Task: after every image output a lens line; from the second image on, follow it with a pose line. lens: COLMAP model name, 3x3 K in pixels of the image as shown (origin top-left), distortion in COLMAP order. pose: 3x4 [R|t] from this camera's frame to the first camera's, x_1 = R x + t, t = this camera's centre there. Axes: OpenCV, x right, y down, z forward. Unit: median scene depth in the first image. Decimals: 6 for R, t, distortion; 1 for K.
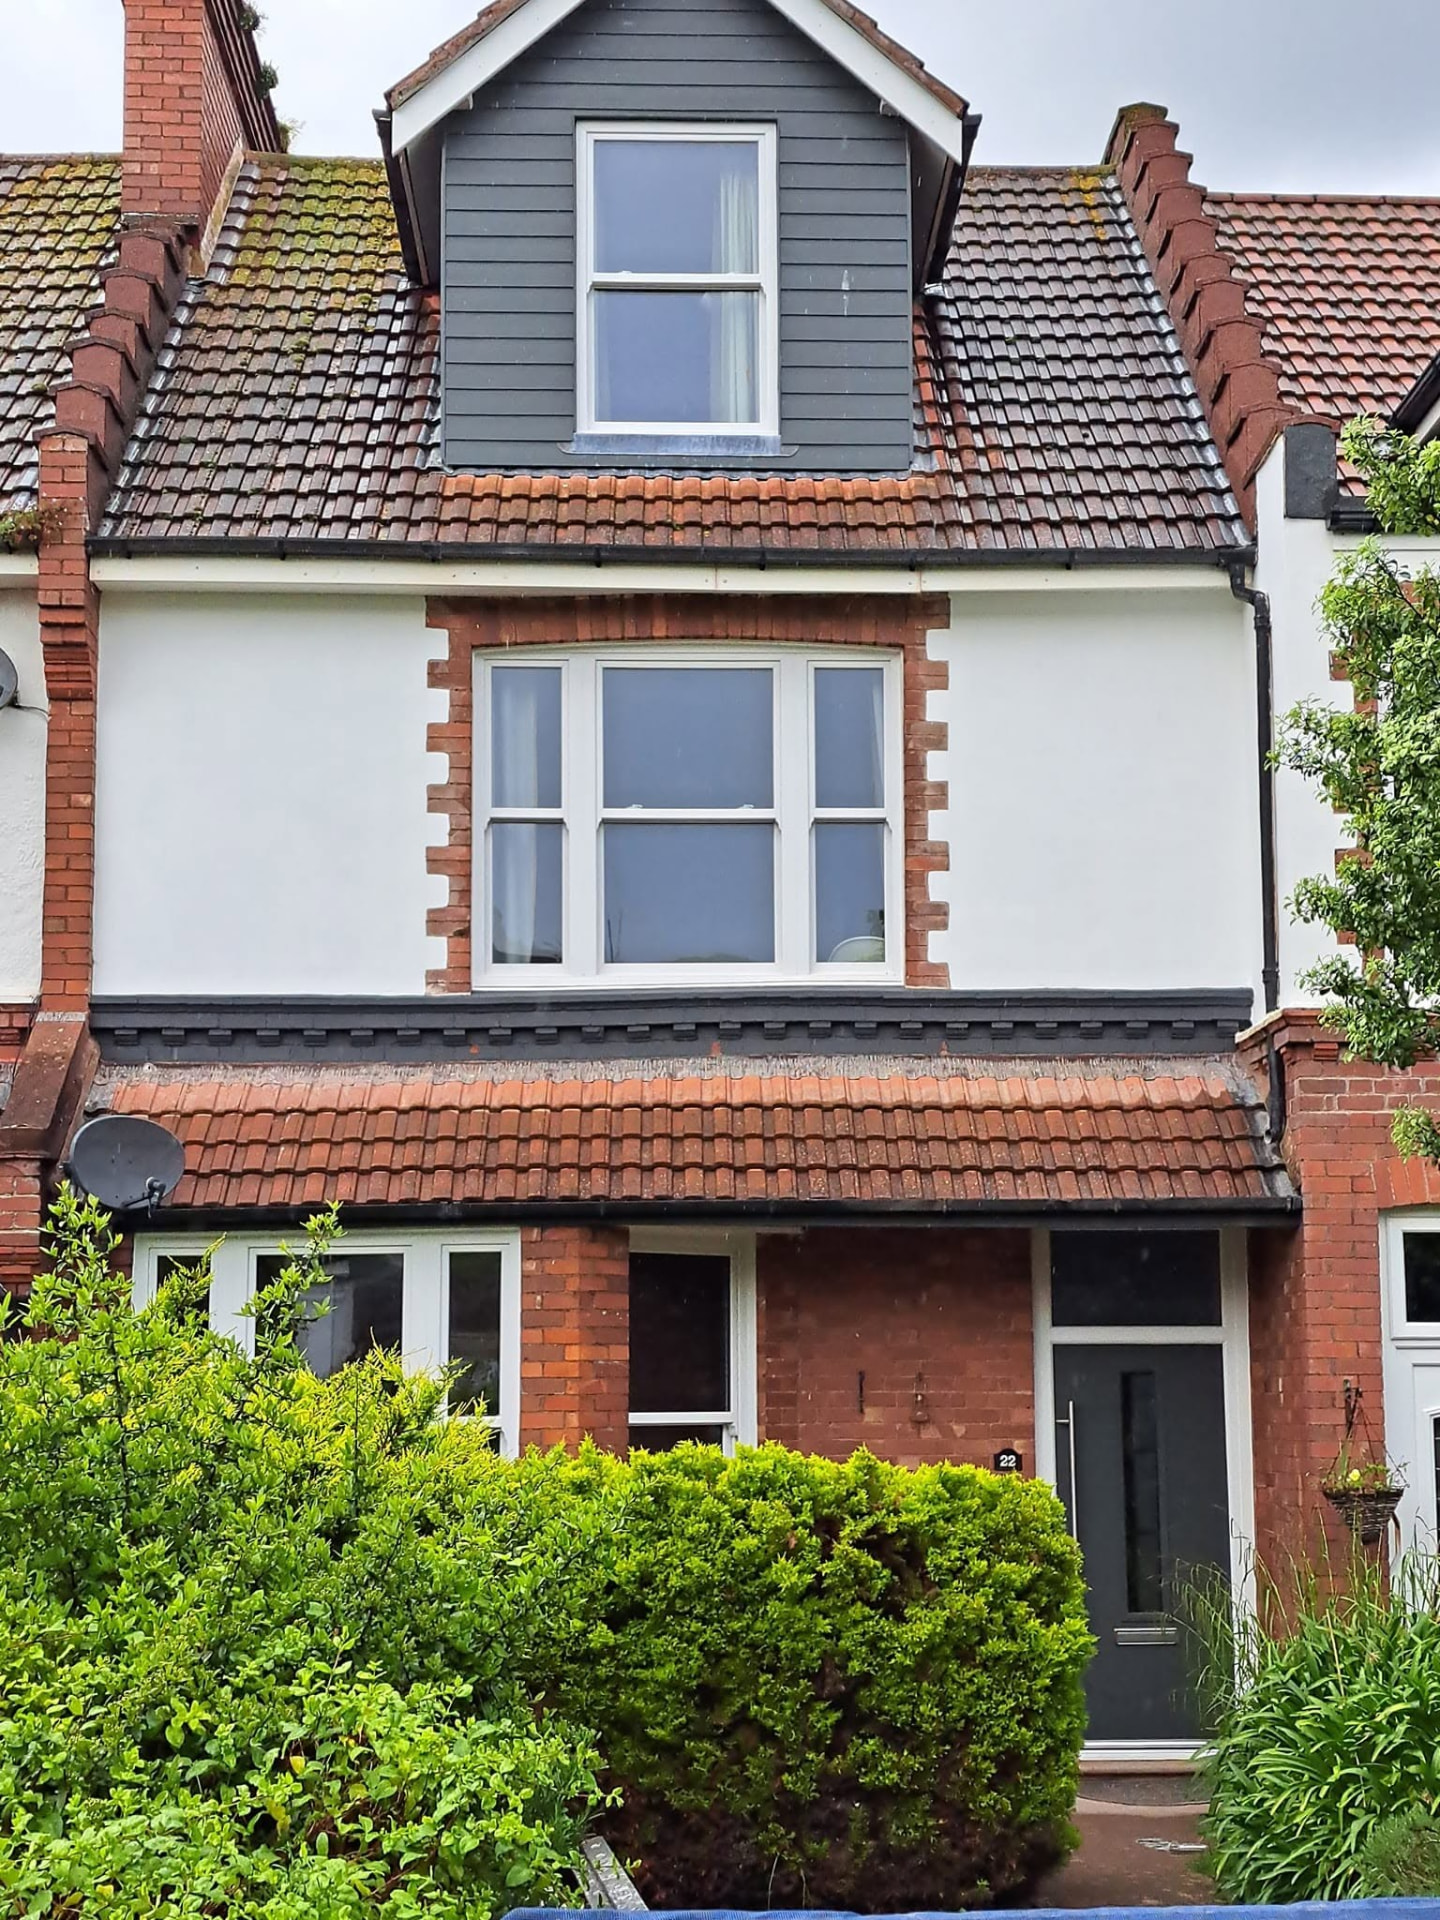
lens RADIAL K [[3260.8, 0, 720.0], [0, 3260.8, 960.0], [0, 0, 1]] dist [0.317833, -1.504626]
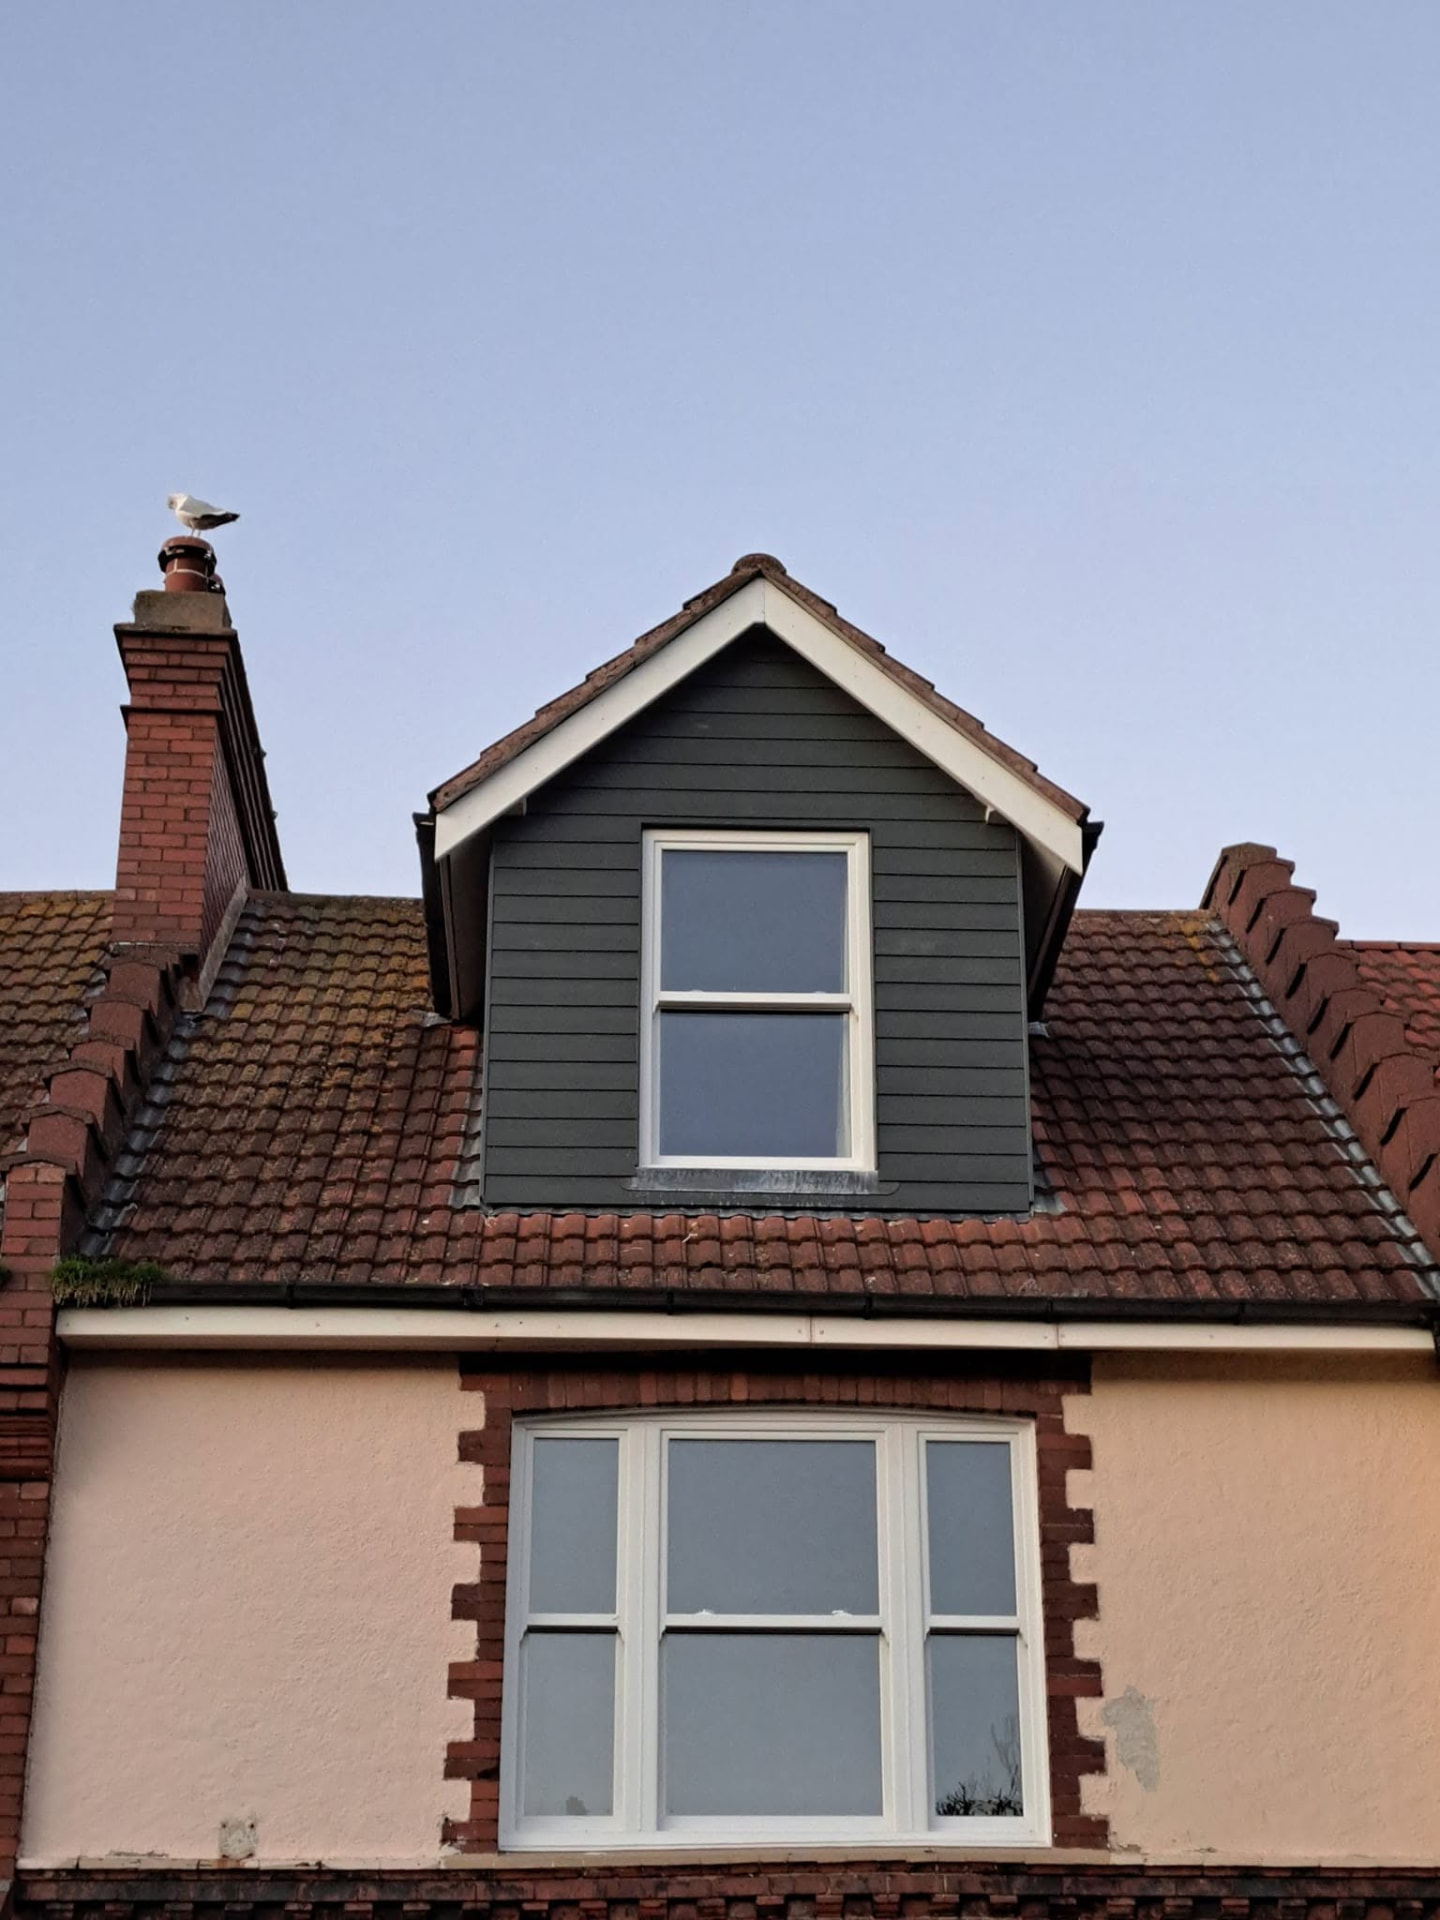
lens RADIAL K [[3260.8, 0, 720.0], [0, 3260.8, 960.0], [0, 0, 1]] dist [0.317833, -1.504626]
pose [[0.999493, 0.013218, 0.028963, -0.047984], [-0.004956, 0.963243, -0.268588, 0.016436], [-0.031449, 0.268308, 0.962820, 0.164650]]
